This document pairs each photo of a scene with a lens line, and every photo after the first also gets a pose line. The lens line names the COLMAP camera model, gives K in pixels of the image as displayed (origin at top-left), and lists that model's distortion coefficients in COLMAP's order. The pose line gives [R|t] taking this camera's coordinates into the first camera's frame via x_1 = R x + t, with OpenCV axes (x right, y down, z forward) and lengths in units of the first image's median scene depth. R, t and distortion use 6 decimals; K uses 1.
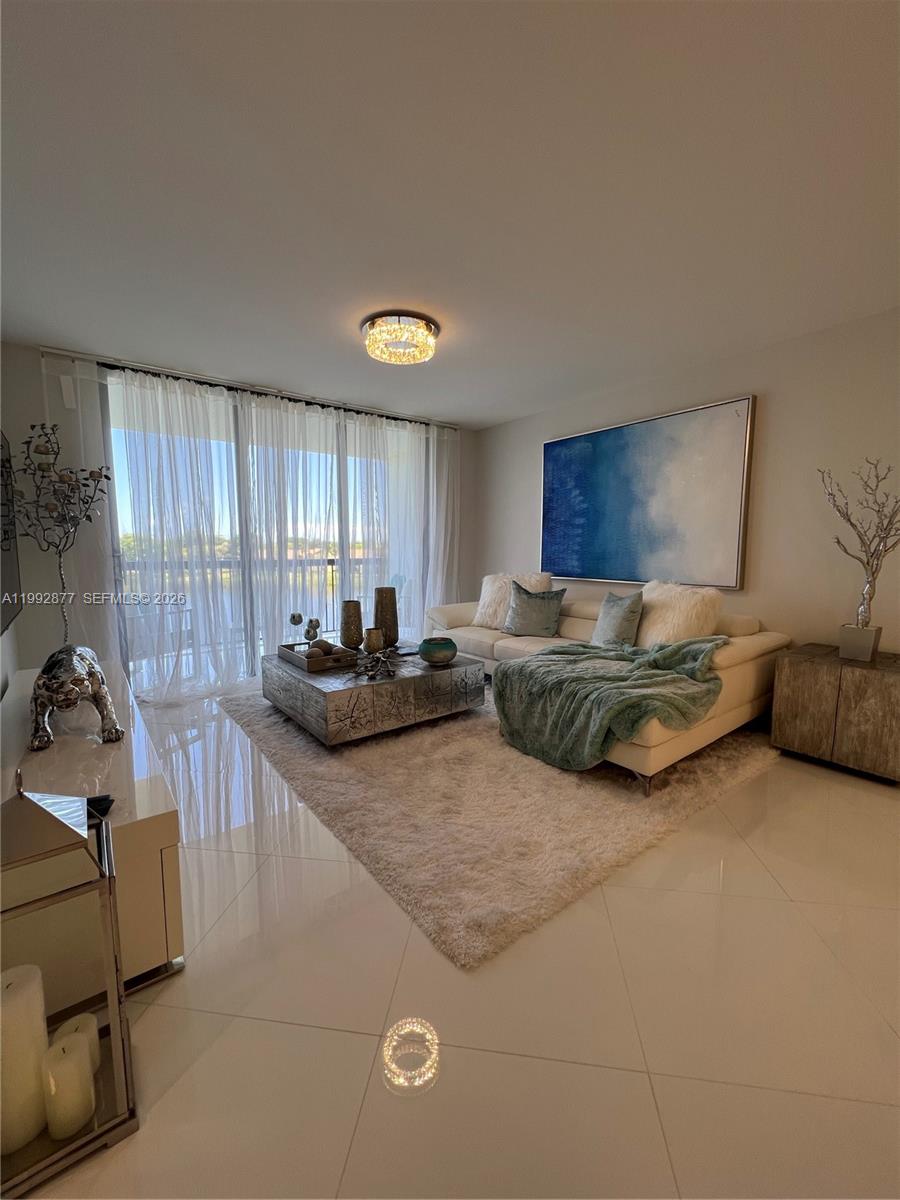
lens RADIAL K [[484.8, 0, 449.9], [0, 484.8, 604.0], [0, 0, 1]] dist [0.002732, 0.000157]
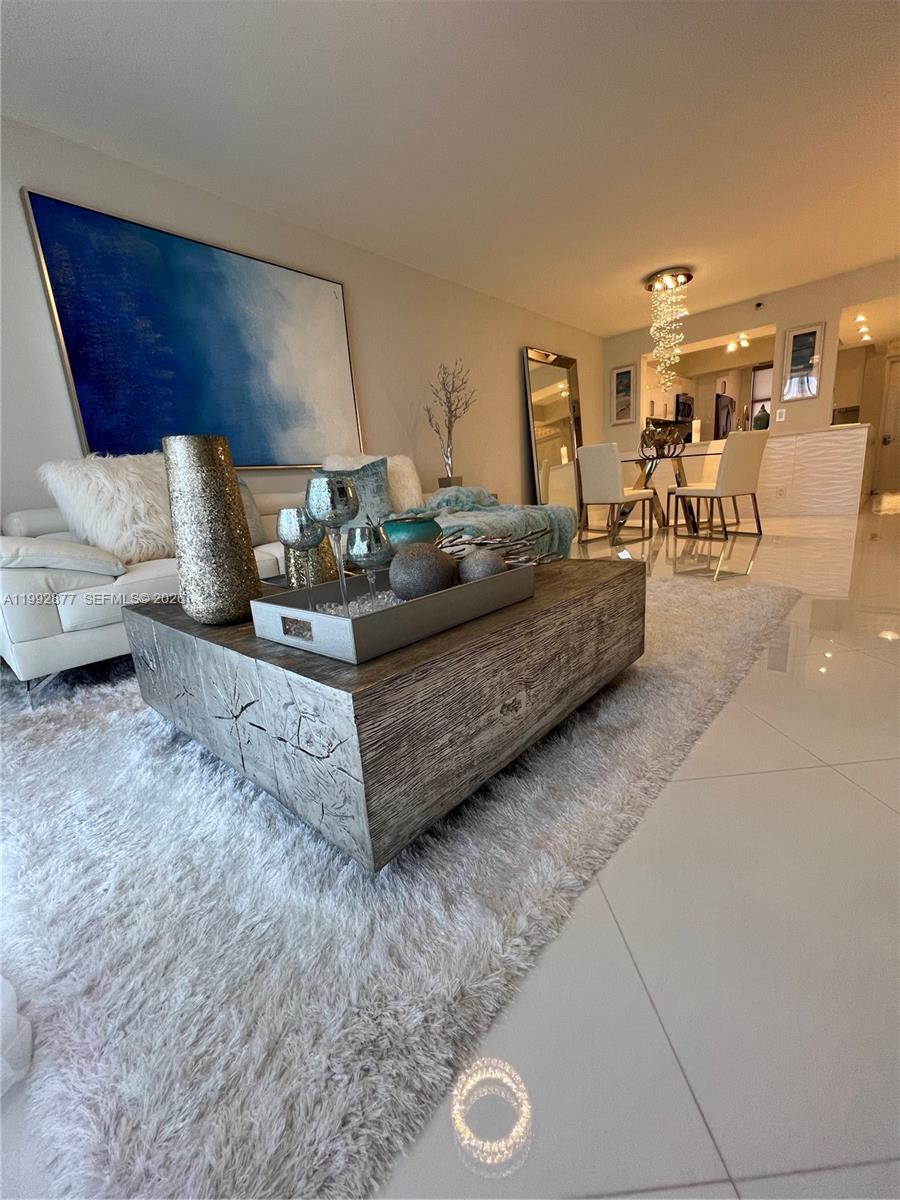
lens RADIAL K [[484.8, 0, 448.1], [0, 484.8, 605.8], [0, 0, 1]] dist [0.002732, 0.000157]
pose [[-0.183403, -0.222316, 0.957569, -0.525883], [0.195032, 0.946500, 0.257100, 0.025872], [-0.963497, 0.233910, -0.130232, 0.882521]]
